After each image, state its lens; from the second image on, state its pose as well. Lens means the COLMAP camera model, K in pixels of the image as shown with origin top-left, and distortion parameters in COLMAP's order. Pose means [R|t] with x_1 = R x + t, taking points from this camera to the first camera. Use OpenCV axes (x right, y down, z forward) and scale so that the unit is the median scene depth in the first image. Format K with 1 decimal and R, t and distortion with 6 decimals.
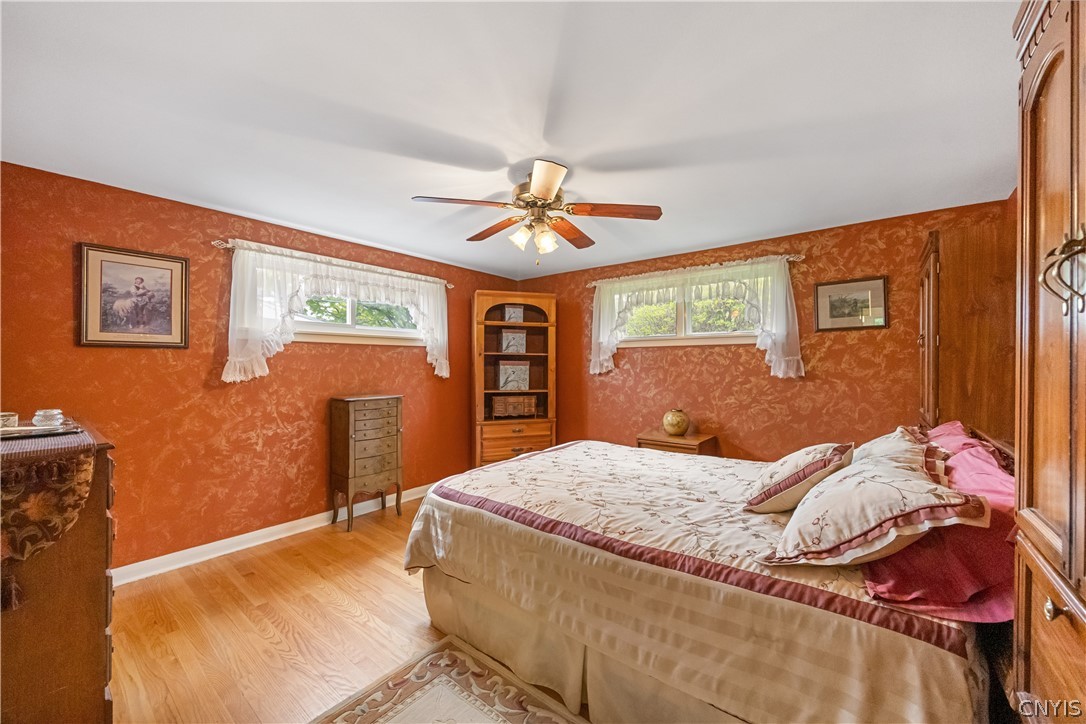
lens RADIAL K [[412.5, 0, 545.0], [0, 412.5, 354.3], [0, 0, 1]] dist [-0.001409, -0.000259]
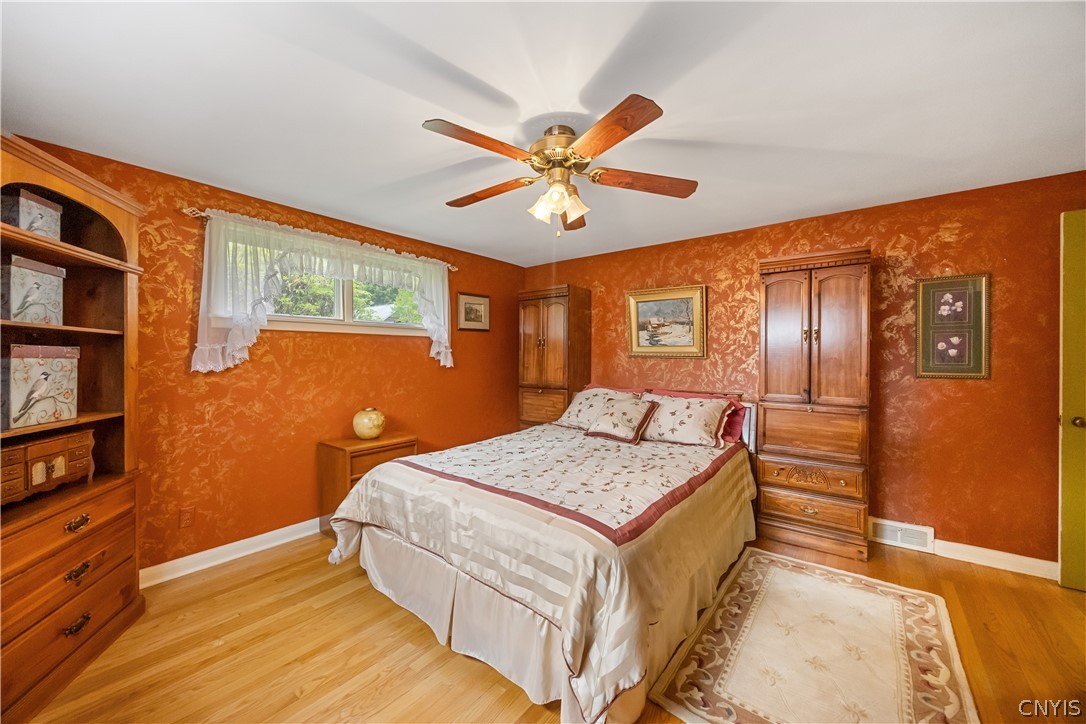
lens RADIAL K [[412.5, 0, 545.0], [0, 412.5, 354.3], [0, 0, 1]] dist [-0.001409, -0.000259]
pose [[-0.010818, 0.005358, 0.999927, -0.498734], [-0.024628, 0.999681, -0.005623, 0.016485], [-0.999638, -0.024687, -0.010683, 0.600136]]
